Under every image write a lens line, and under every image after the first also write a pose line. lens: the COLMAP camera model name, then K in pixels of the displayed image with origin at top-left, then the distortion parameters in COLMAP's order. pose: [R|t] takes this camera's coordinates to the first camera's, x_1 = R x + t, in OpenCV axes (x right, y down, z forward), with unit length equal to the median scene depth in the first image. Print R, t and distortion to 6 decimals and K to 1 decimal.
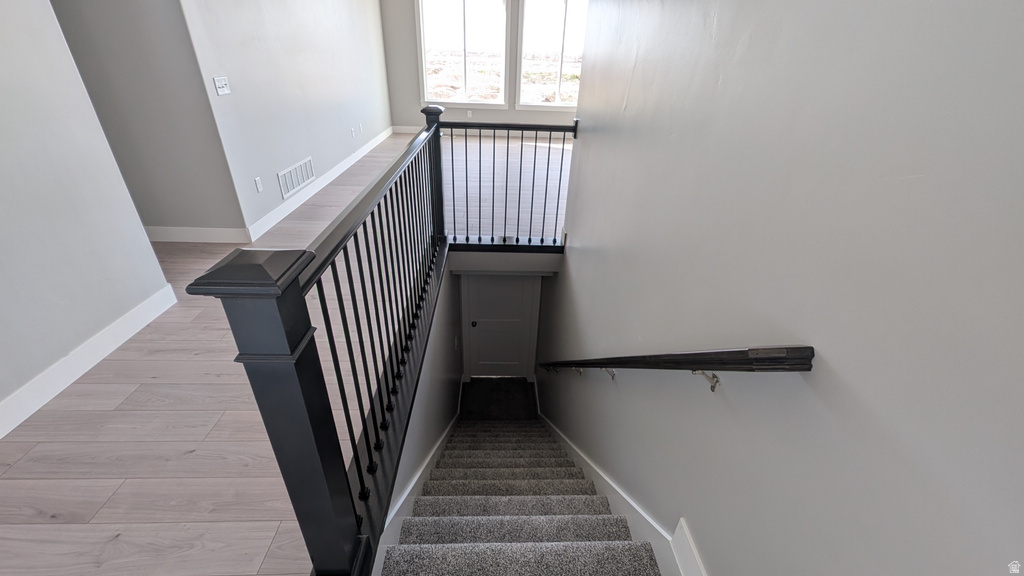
lens RADIAL K [[420.5, 0, 514.5], [0, 420.5, 286.3], [0, 0, 1]] dist [0.003216, -0.000436]
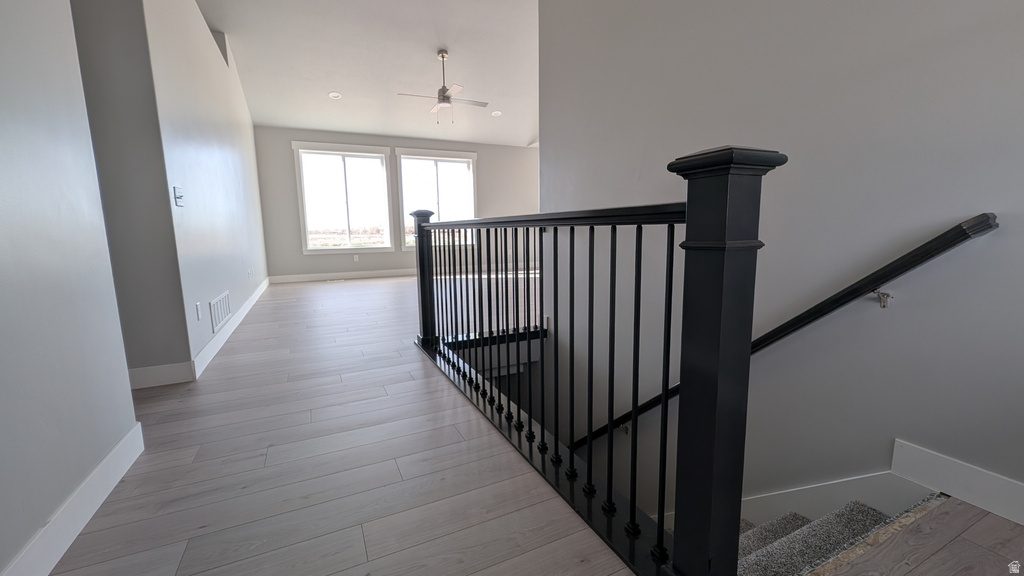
lens RADIAL K [[420.5, 0, 513.5], [0, 420.5, 293.7], [0, 0, 1]] dist [0.003216, -0.000436]
pose [[0.915325, -0.112220, 0.386765, -0.382914], [0.236724, 0.926879, -0.291302, 0.113462], [-0.325795, 0.358192, 0.874961, 0.087641]]
